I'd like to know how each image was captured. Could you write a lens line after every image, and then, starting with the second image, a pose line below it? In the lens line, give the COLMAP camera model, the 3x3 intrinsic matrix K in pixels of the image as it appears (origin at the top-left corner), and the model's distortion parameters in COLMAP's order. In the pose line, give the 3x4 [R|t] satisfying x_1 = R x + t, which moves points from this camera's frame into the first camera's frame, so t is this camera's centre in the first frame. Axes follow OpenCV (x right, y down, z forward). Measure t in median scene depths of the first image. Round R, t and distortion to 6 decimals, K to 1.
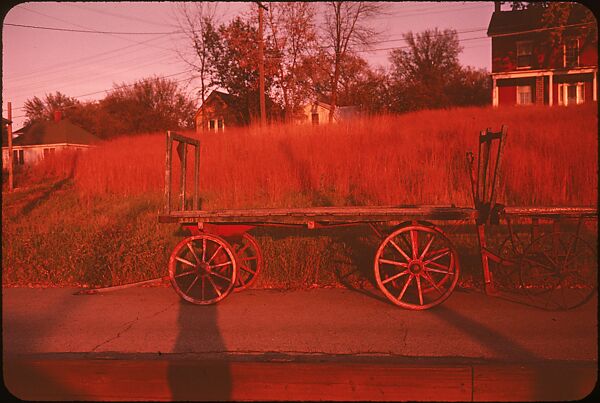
lens RADIAL K [[607.0, 0, 312.4], [0, 607.0, 203.7], [0, 0, 1]] dist [-0.010240, -0.008959]
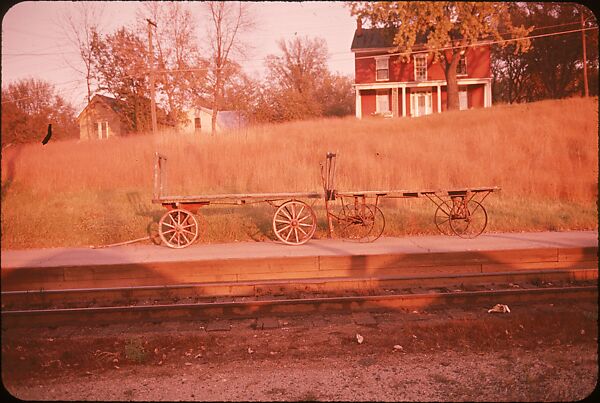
lens RADIAL K [[609.1, 0, 310.9], [0, 609.1, 201.6], [0, 0, 1]] dist [-0.013094, -0.006646]
pose [[0.979424, -0.017722, 0.201035, -0.019852], [0.018123, 0.999836, -0.000153, 0.004435], [-0.200999, 0.003793, 0.979584, -0.108263]]
